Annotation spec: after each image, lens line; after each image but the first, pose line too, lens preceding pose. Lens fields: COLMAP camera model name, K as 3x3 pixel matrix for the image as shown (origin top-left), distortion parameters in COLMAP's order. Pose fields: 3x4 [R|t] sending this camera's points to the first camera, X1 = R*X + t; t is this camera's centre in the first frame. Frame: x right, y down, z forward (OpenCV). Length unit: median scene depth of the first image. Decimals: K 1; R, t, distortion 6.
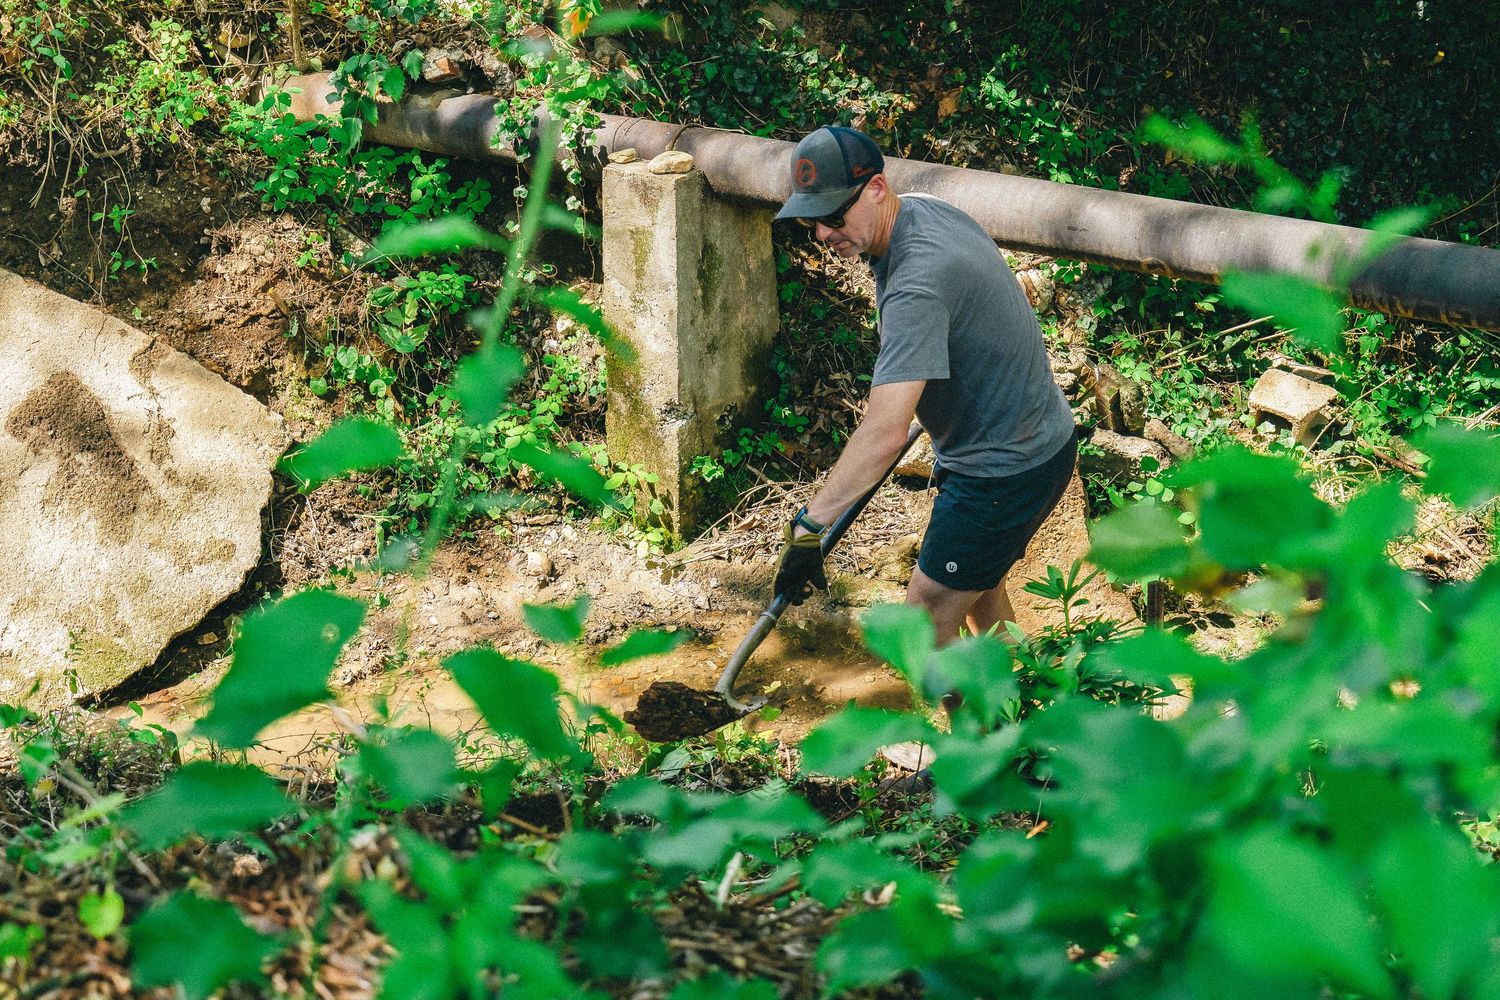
lens RADIAL K [[2544.5, 0, 750.0], [0, 2544.5, 500.0], [0, 0, 1]] dist [0.010537, -0.063670]
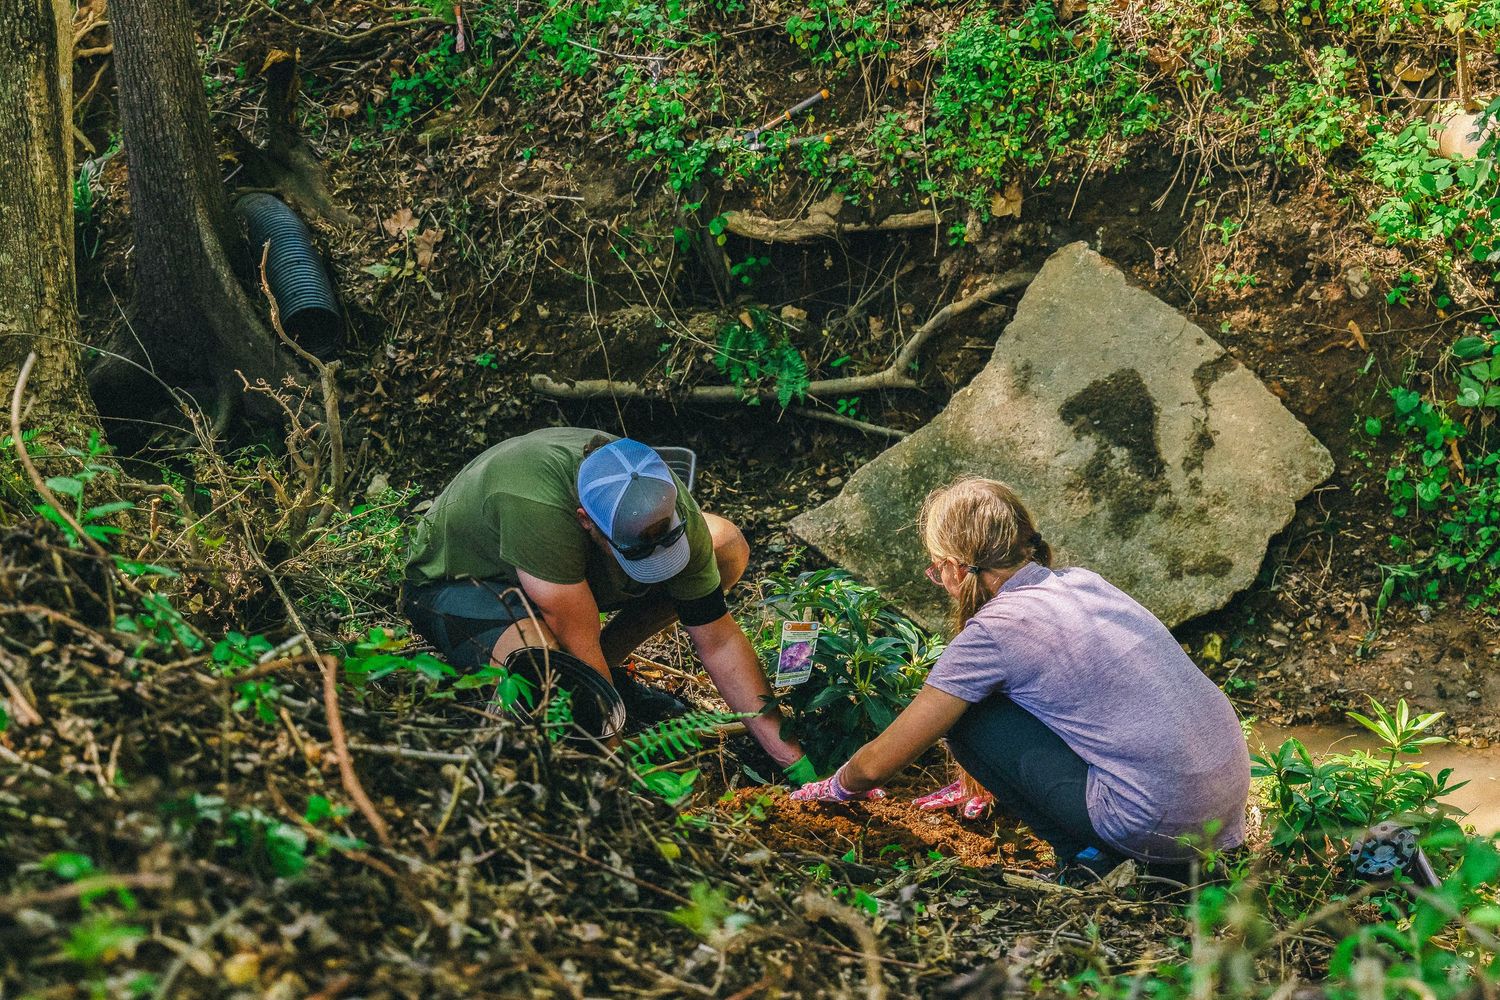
lens RADIAL K [[2544.5, 0, 750.0], [0, 2544.5, 500.0], [0, 0, 1]] dist [0.010537, -0.063670]
pose [[0.774206, 0.181209, -0.606439, 0.235042], [-0.205802, 0.978148, 0.029543, 0.002608], [0.598541, 0.101934, 0.794581, 0.095957]]
